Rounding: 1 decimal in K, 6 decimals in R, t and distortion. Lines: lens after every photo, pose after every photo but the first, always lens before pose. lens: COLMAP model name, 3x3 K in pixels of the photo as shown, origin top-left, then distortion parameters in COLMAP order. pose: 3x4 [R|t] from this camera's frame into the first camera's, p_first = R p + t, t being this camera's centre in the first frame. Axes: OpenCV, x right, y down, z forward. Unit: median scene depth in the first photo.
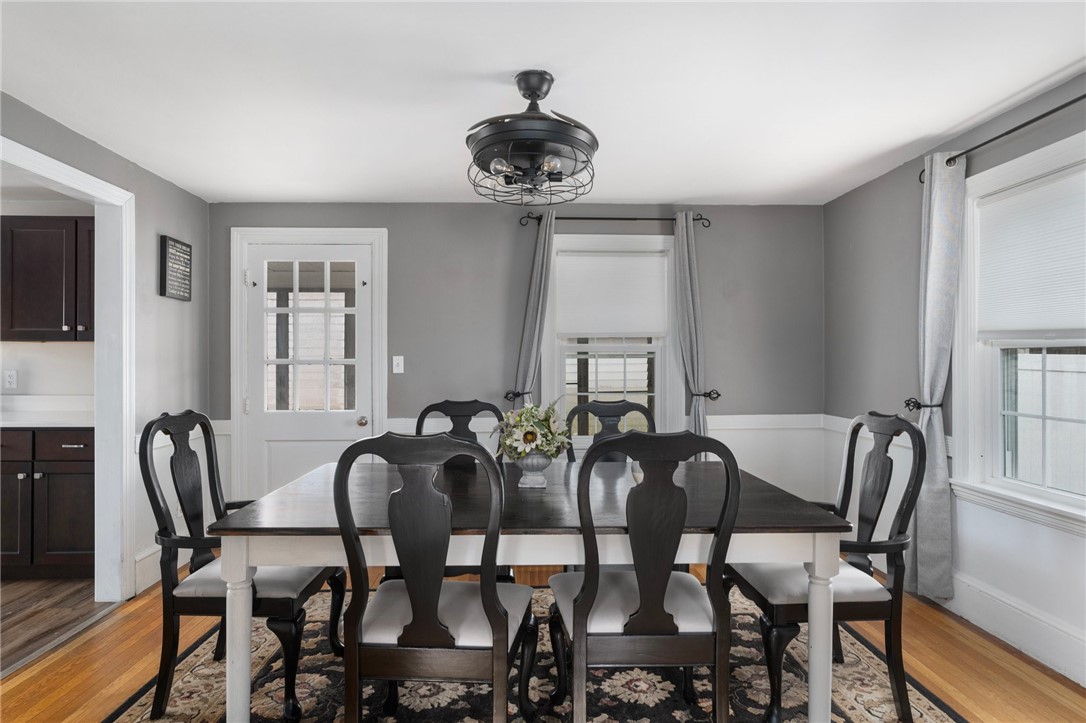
lens RADIAL K [[586.6, 0, 543.0], [0, 586.6, 361.5], [0, 0, 1]] dist [-0.010755, 0.000385]
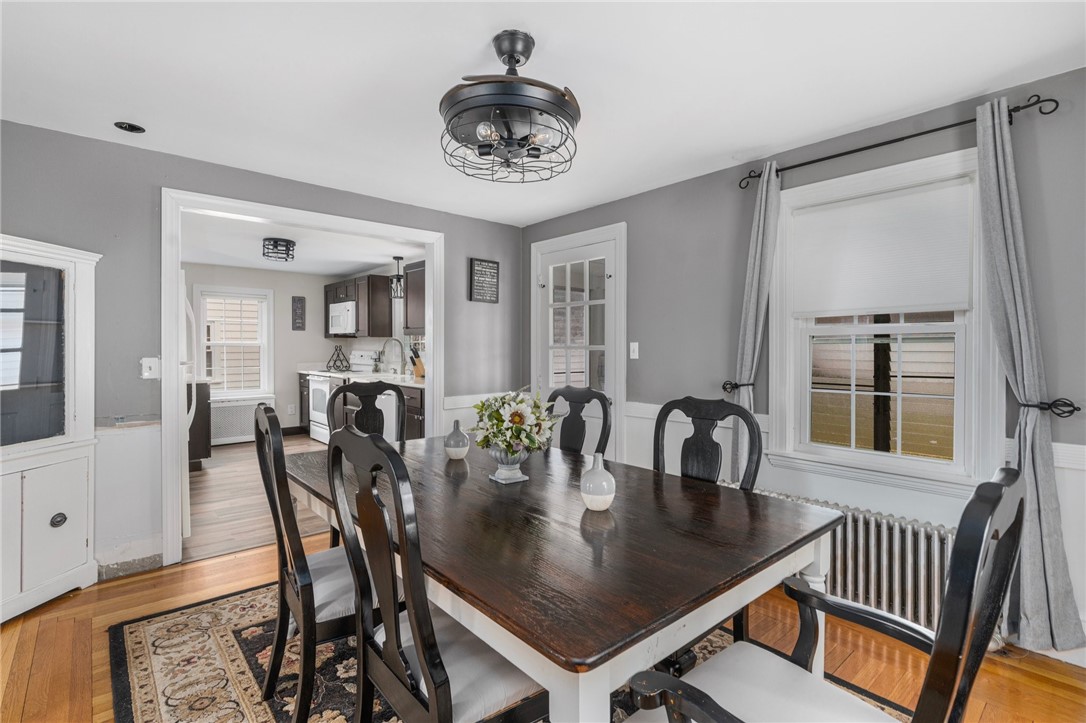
lens RADIAL K [[524.0, 0, 539.6], [0, 524.0, 344.6], [0, 0, 1]] dist [0.000818, 0.001679]
pose [[0.618609, -0.003075, -0.785693, 0.378758], [0.001097, 0.999995, -0.003050, -0.002498], [0.785698, 0.001025, 0.618609, 0.294136]]
